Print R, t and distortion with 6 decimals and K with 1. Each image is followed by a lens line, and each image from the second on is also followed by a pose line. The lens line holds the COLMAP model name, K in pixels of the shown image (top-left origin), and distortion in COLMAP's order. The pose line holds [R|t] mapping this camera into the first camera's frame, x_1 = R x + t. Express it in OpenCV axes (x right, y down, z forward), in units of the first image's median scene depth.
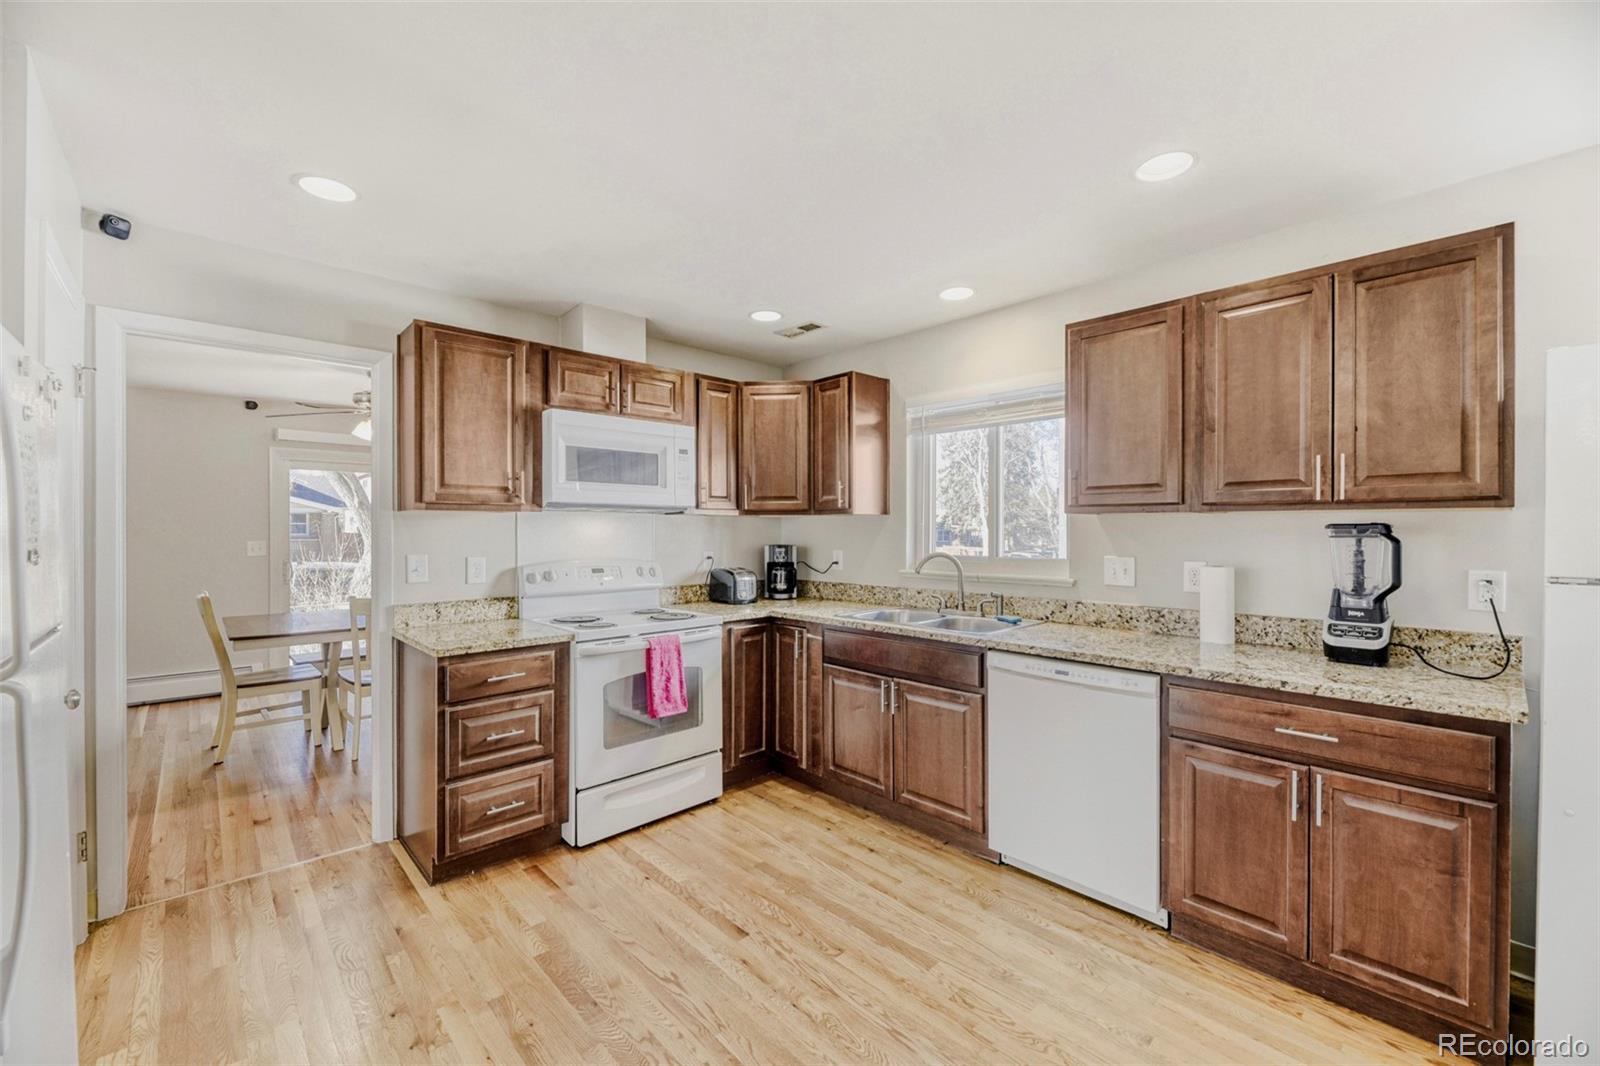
lens RADIAL K [[654.2, 0, 801.5], [0, 654.2, 527.1], [0, 0, 1]] dist [0.000643, -0.002294]
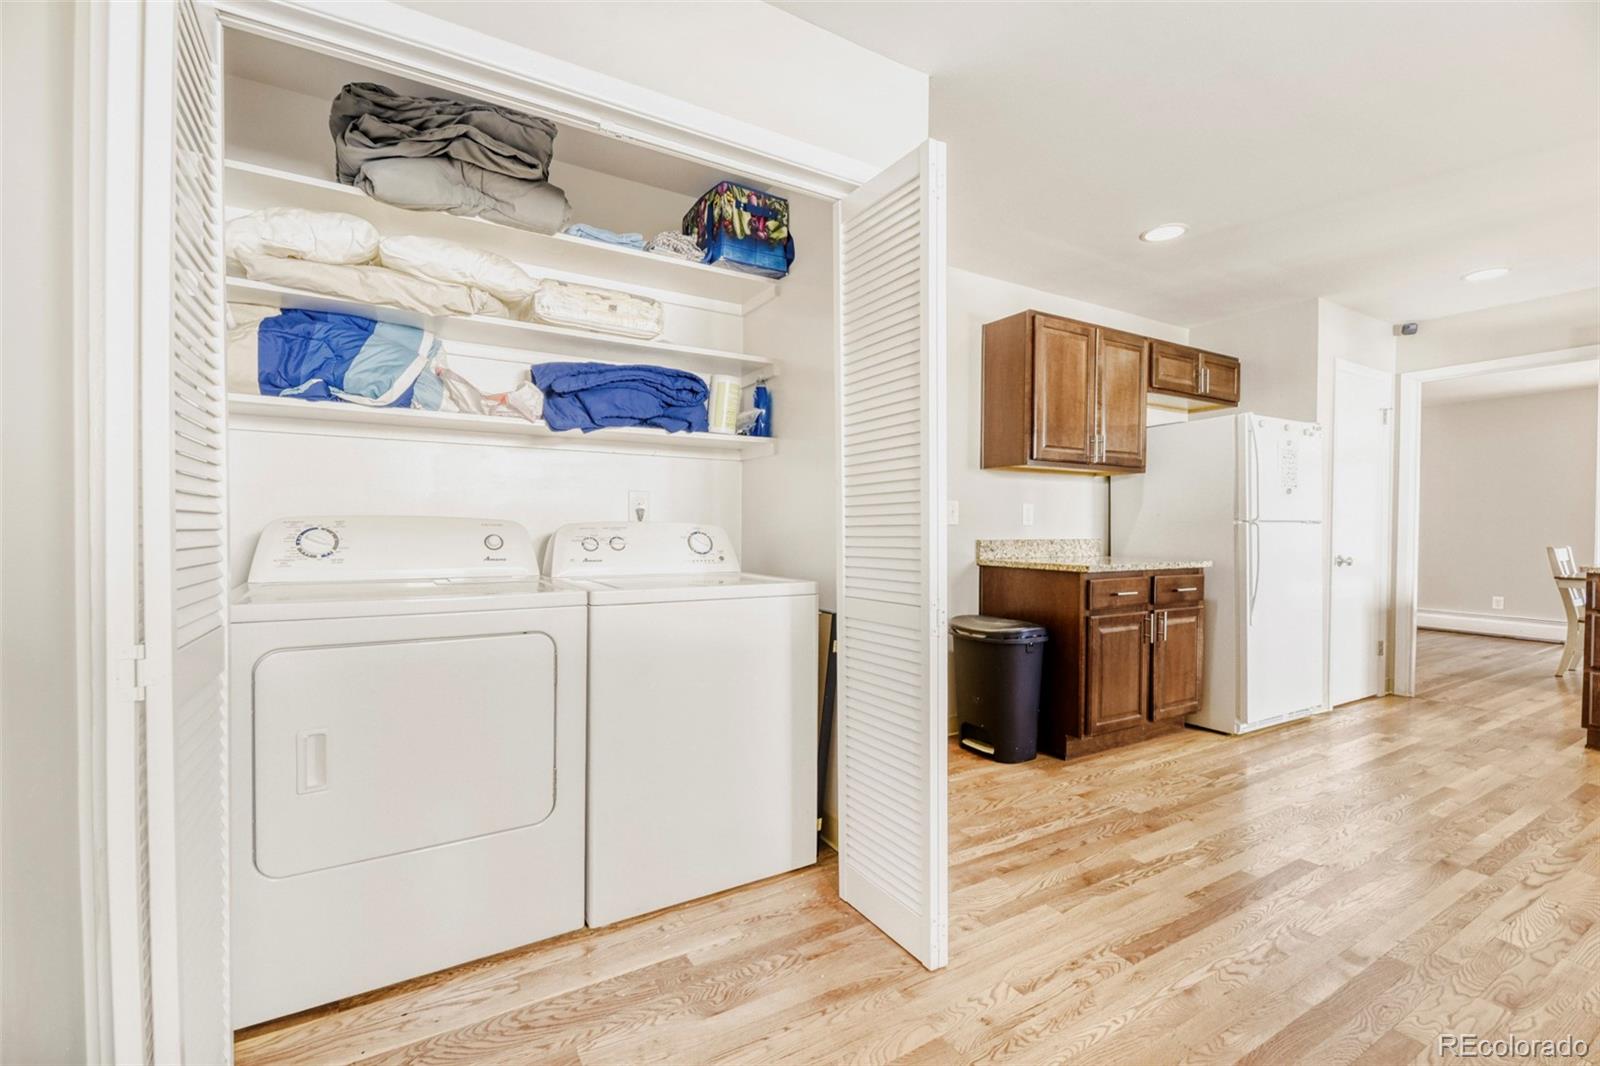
lens RADIAL K [[654.2, 0, 795.1], [0, 654.2, 528.1], [0, 0, 1]] dist [0.000643, -0.002294]
pose [[-0.242119, 0.002917, -0.970242, 0.972519], [-0.009290, 0.999943, 0.005325, 0.096378], [0.970202, 0.010303, -0.242078, -0.207000]]
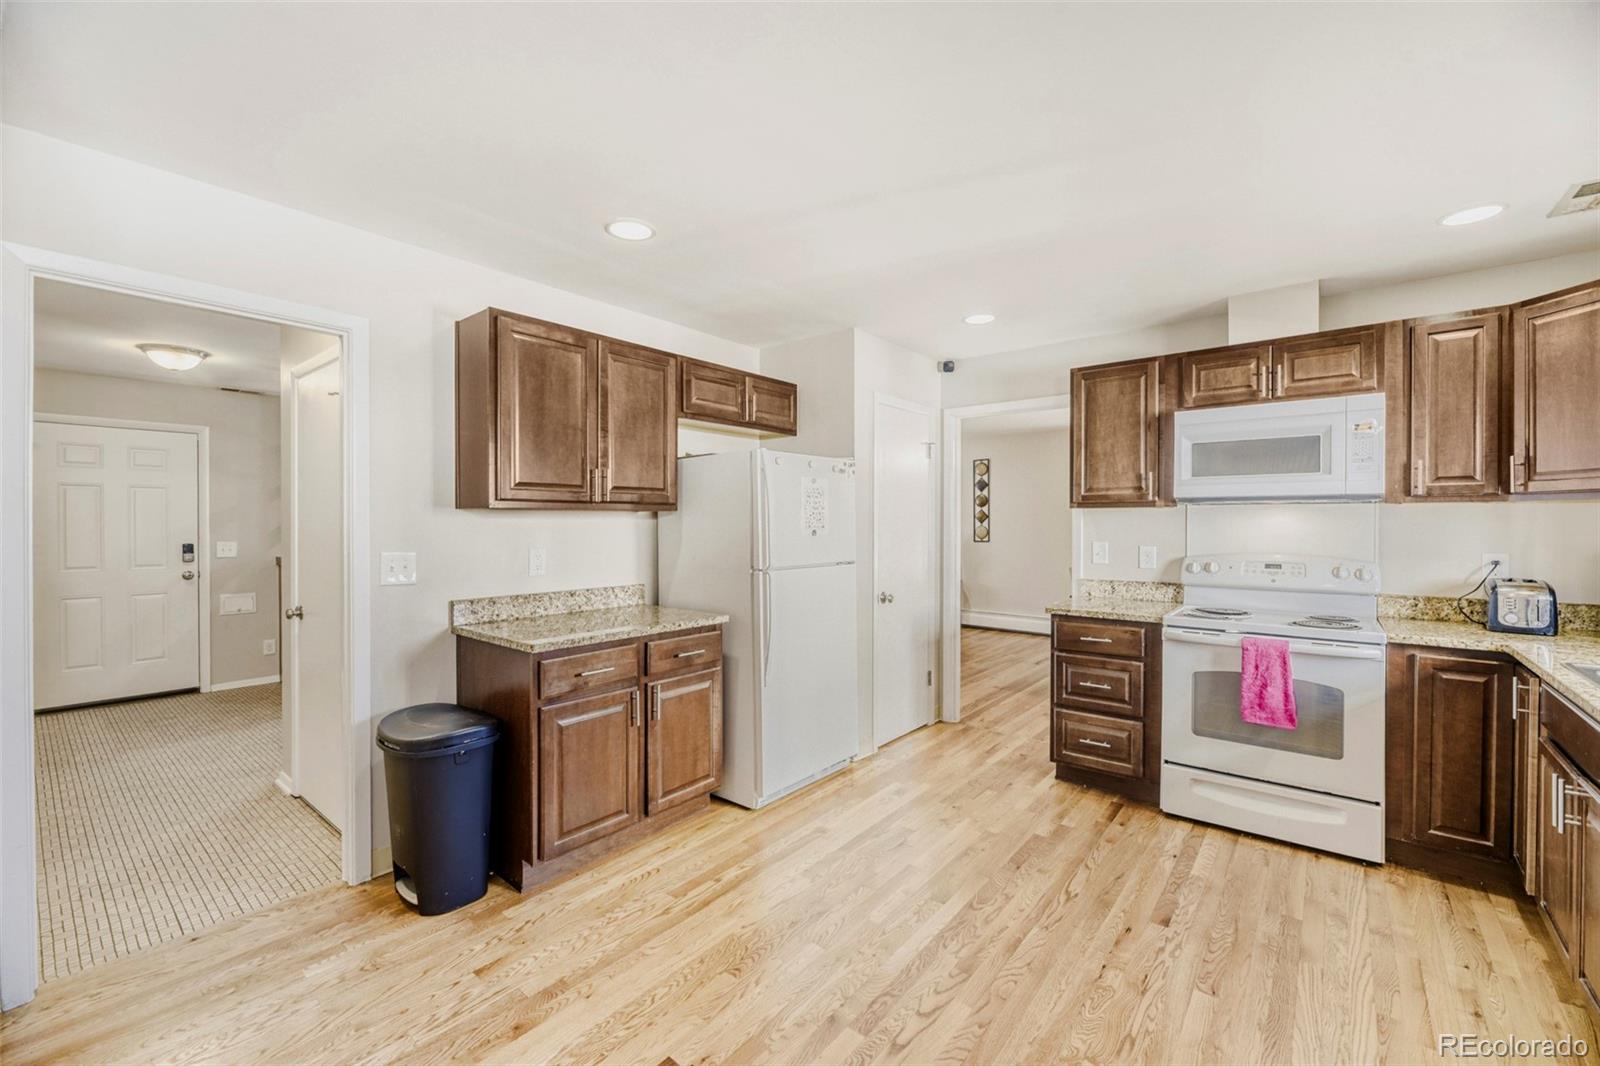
lens RADIAL K [[654.2, 0, 790.5], [0, 654.2, 523.1], [0, 0, 1]] dist [0.000643, -0.002294]
pose [[0.115703, -0.000051, -0.993284, 0.666657], [0.002769, 0.999996, 0.000272, 0.002363], [0.993280, -0.002782, 0.115702, 0.246923]]
